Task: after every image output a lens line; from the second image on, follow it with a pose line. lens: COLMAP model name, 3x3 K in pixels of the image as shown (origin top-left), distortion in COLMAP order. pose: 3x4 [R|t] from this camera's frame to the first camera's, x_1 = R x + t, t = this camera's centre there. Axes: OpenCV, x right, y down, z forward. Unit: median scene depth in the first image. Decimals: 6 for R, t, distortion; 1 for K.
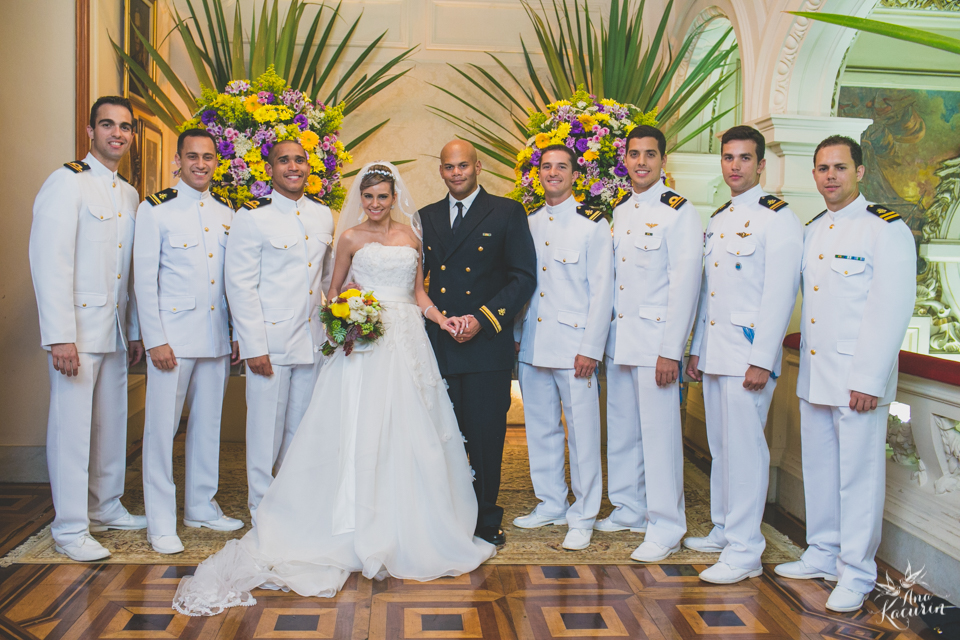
lens RADIAL K [[904.3, 0, 503.0], [0, 904.3, 320.6], [0, 0, 1]] dist [-0.068670, 0.132629]
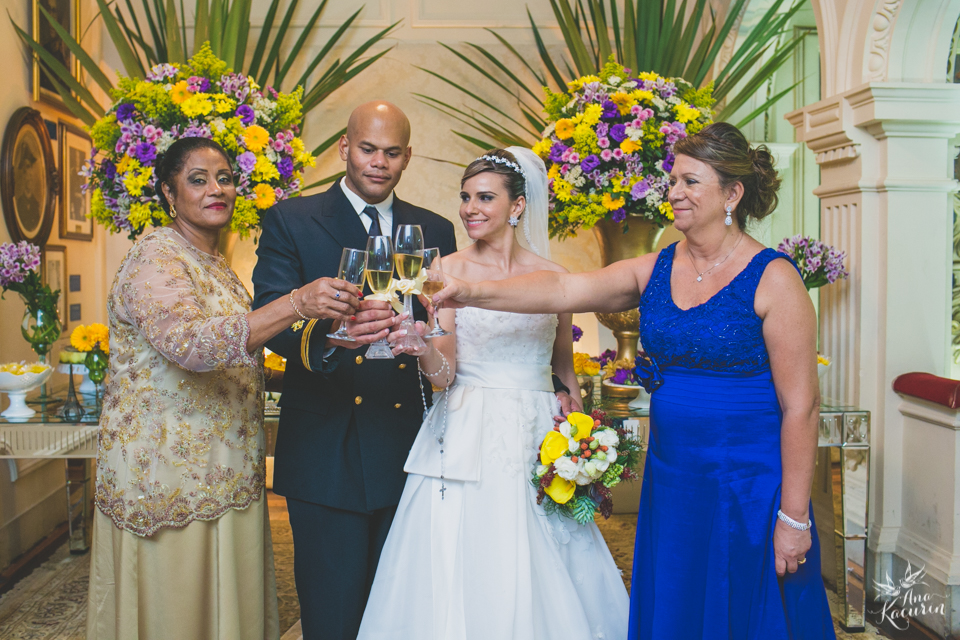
lens RADIAL K [[968.6, 0, 474.9], [0, 968.6, 307.3], [0, 0, 1]] dist [-0.077389, 0.162731]
pose [[0.998967, -0.028236, -0.035612, -0.006945], [0.027155, 0.999167, -0.030476, -0.028132], [0.036443, 0.029477, 0.998901, 0.197452]]
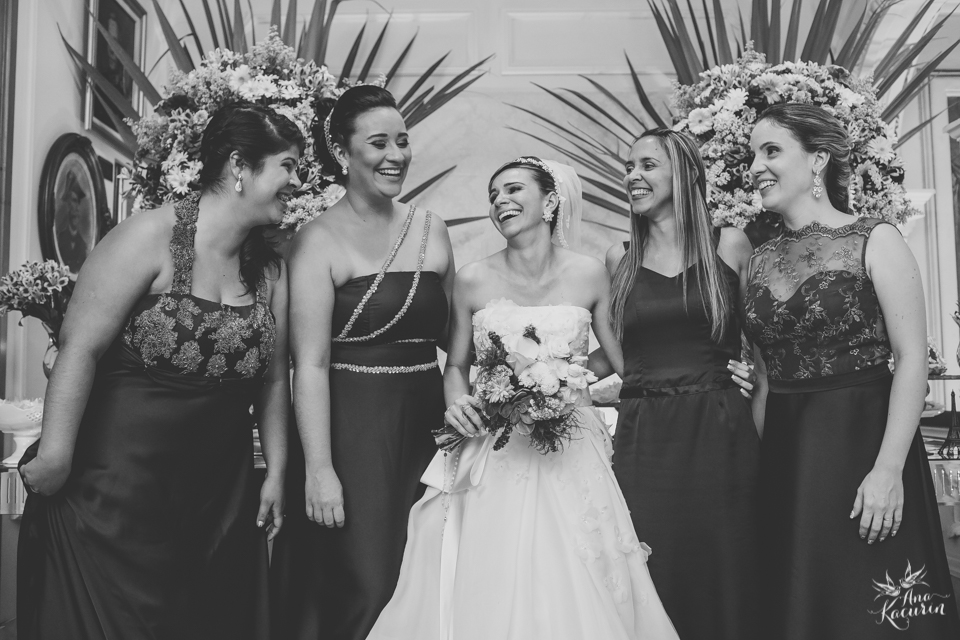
lens RADIAL K [[927.6, 0, 500.8], [0, 927.6, 322.3], [0, 0, 1]] dist [-0.078898, 0.125246]
pose [[0.996227, -0.041568, -0.076179, -0.052013], [0.029569, 0.987882, -0.152363, 0.032333], [0.081589, 0.149536, 0.985384, 0.388402]]
